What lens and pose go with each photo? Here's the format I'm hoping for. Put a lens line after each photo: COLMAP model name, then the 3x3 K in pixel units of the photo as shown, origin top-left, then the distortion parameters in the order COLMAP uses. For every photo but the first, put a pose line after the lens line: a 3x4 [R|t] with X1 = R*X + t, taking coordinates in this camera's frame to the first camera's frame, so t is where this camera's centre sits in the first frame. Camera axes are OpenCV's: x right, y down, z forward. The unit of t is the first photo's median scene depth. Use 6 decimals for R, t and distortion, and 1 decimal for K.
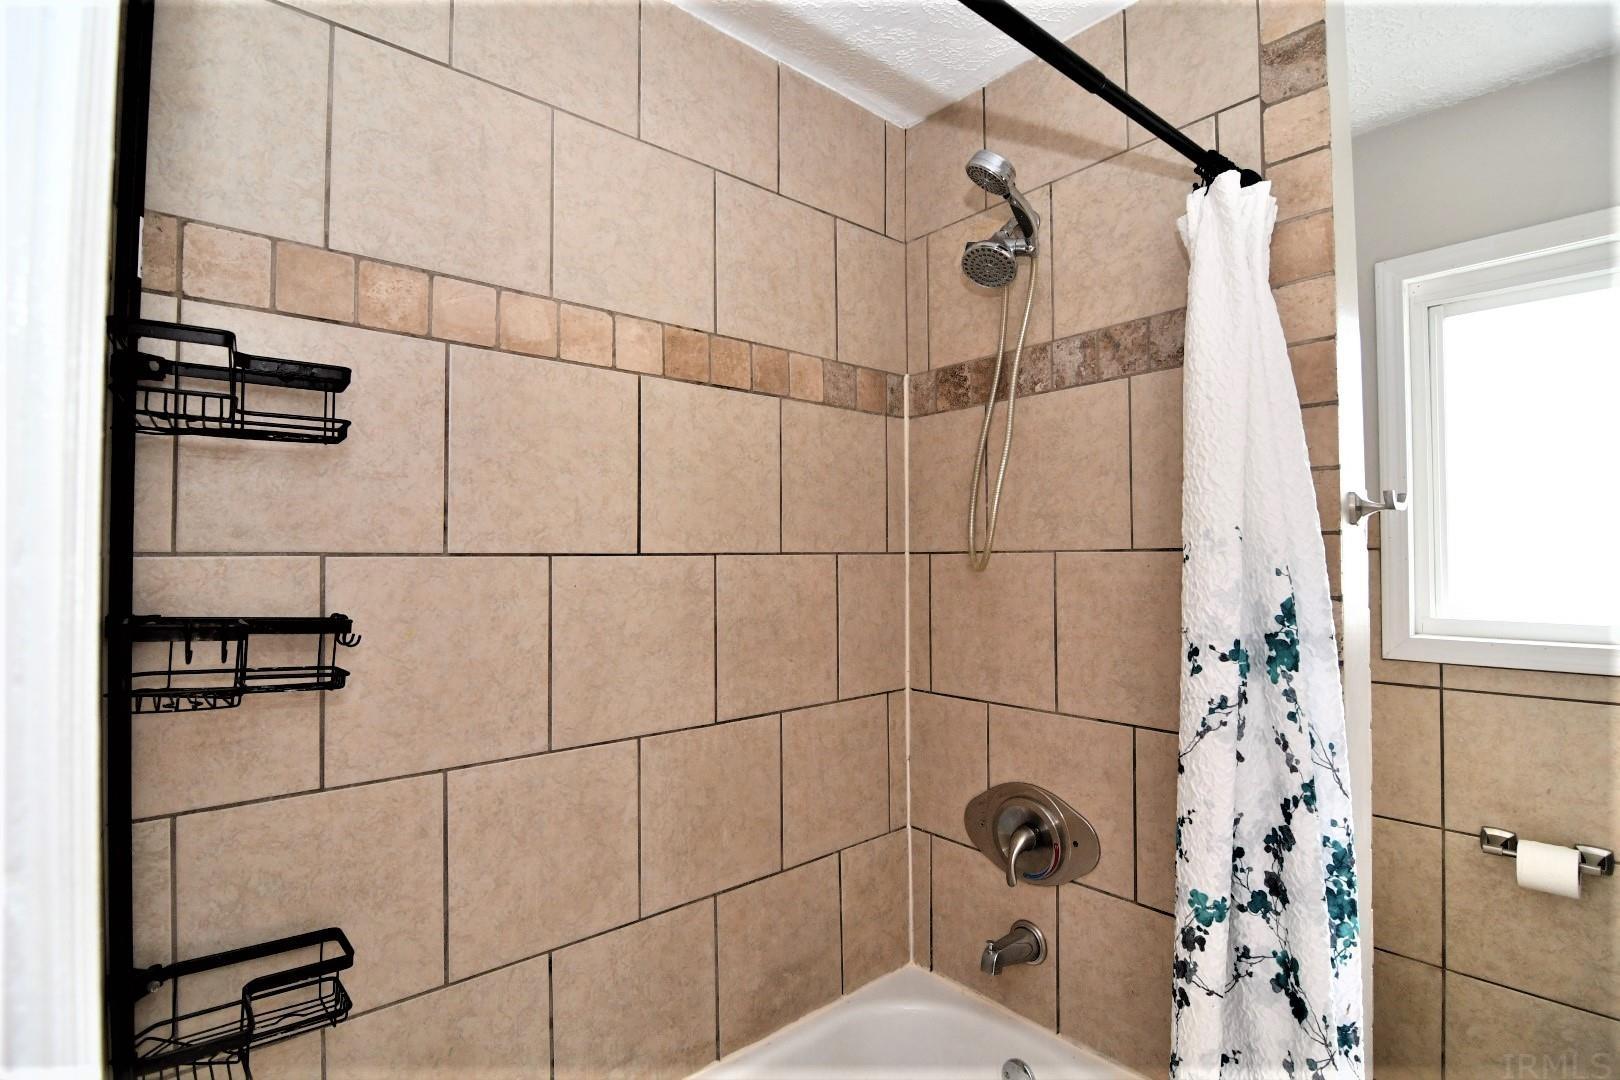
lens RADIAL K [[777.9, 0, 810.0], [0, 777.9, 540.0], [0, 0, 1]] dist [-0.002120, -0.014734]
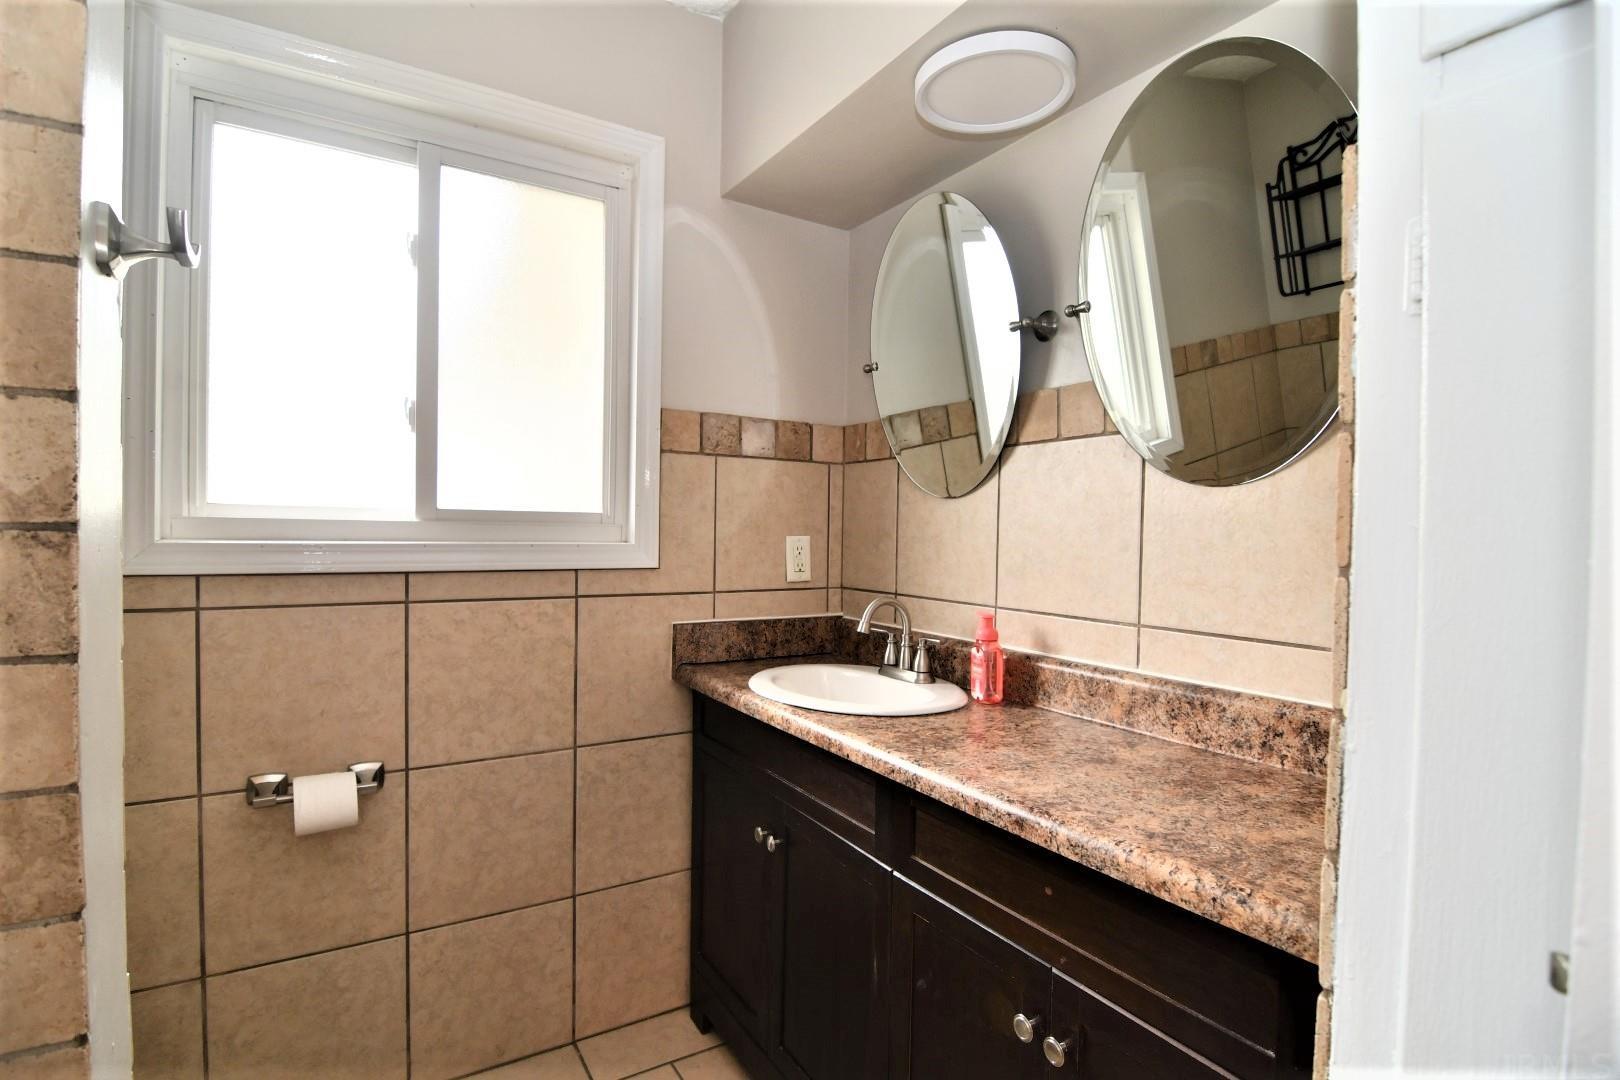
lens RADIAL K [[777.9, 0, 810.0], [0, 777.9, 540.0], [0, 0, 1]] dist [-0.002120, -0.014734]
pose [[0.166016, -0.006685, 0.986100, 0.188842], [-0.031288, 0.999438, 0.012043, 0.102002], [-0.985627, -0.032852, 0.165713, 0.306710]]
